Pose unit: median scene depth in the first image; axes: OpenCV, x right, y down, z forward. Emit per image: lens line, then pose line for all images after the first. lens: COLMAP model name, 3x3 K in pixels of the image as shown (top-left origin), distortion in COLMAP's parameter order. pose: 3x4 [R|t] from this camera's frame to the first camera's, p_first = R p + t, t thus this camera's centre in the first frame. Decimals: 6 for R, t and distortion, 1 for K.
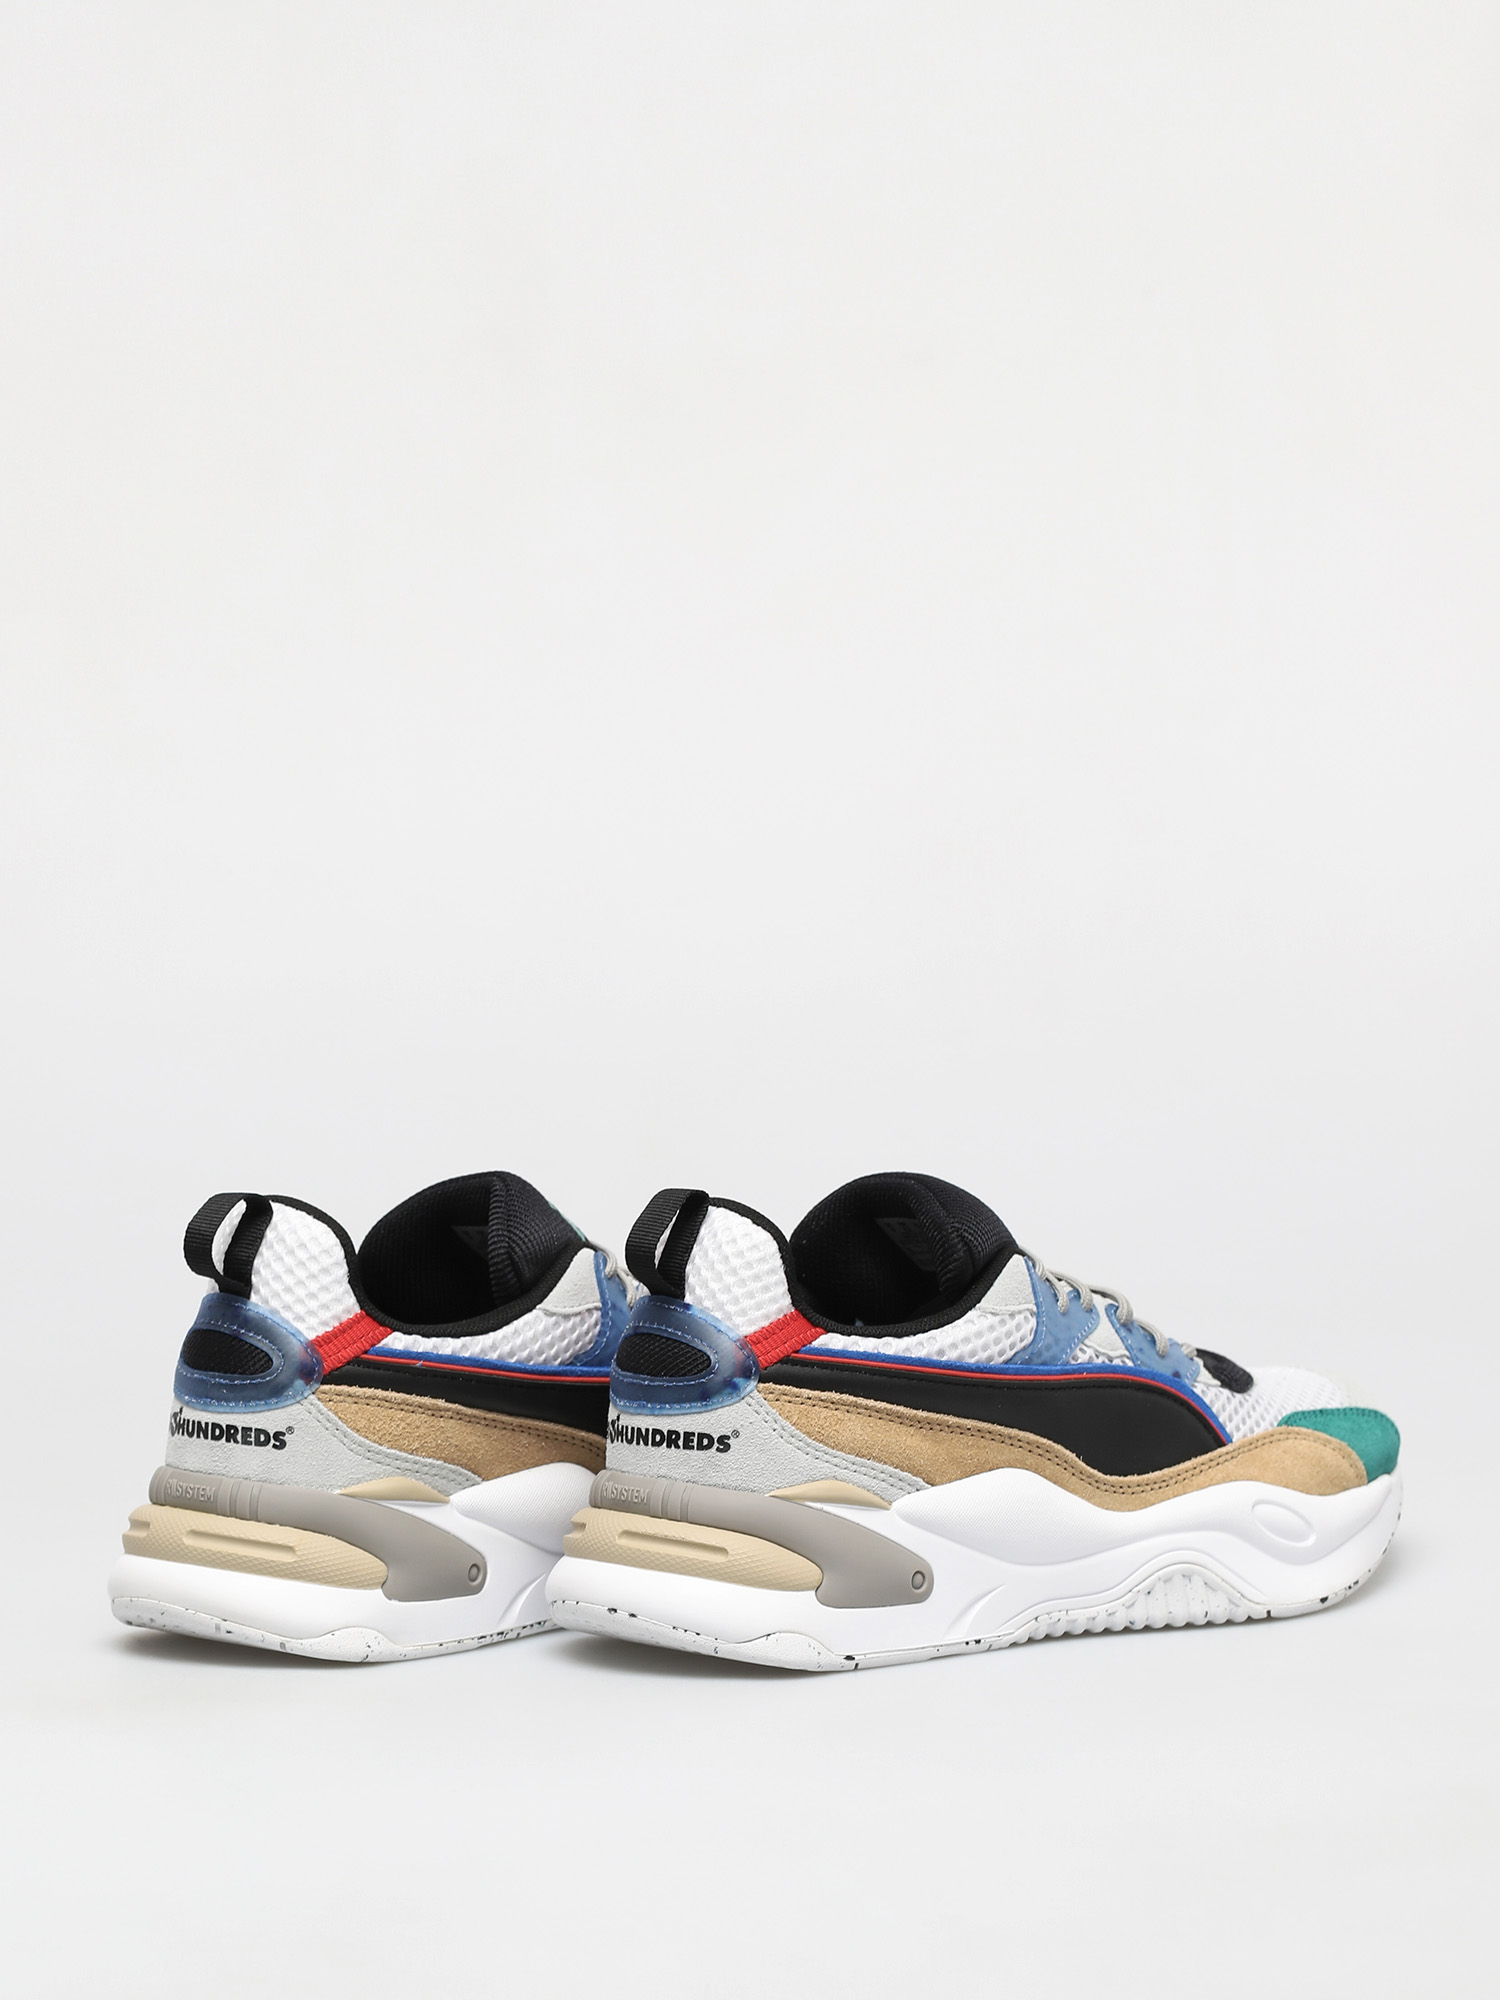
lens RADIAL K [[7641.2, 0, 750.0], [0, 7641.2, 1000.0], [0, 0, 1]] dist [-0.137766, 23.018840]
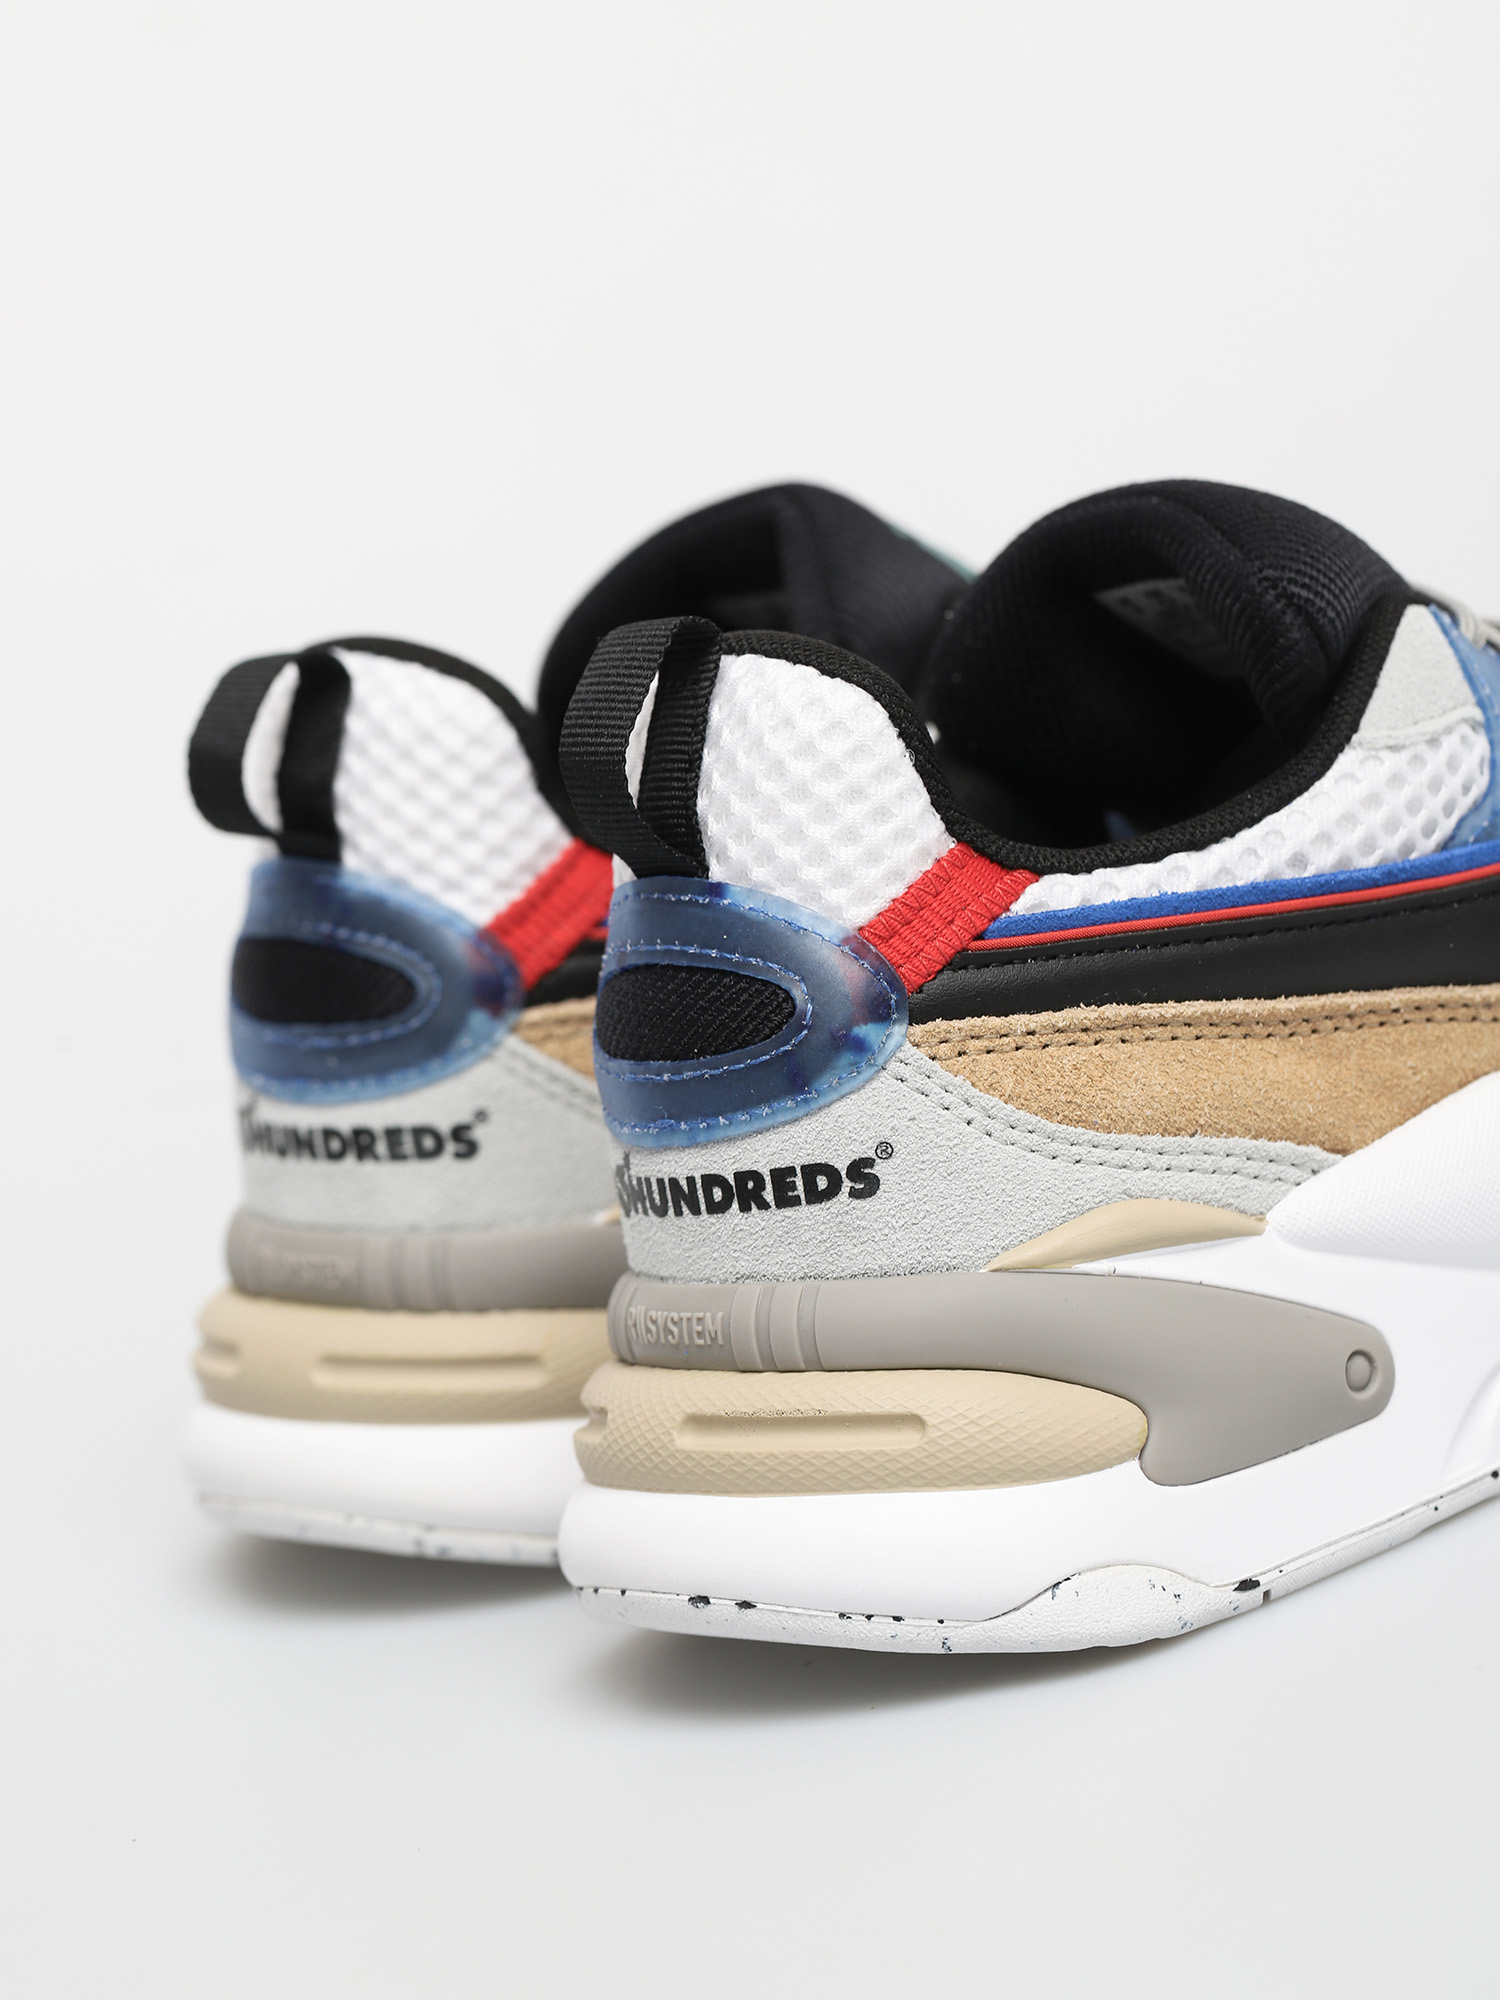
lens RADIAL K [[6114.9, 0, 750.0], [0, 6114.9, 1000.0], [0, 0, 1]] dist [0.028509, -1.052920]
pose [[0.973767, -0.218683, -0.062891, 0.014418], [0.223640, 0.970765, 0.087186, 0.015645], [0.041987, -0.098964, 0.994205, 0.640432]]
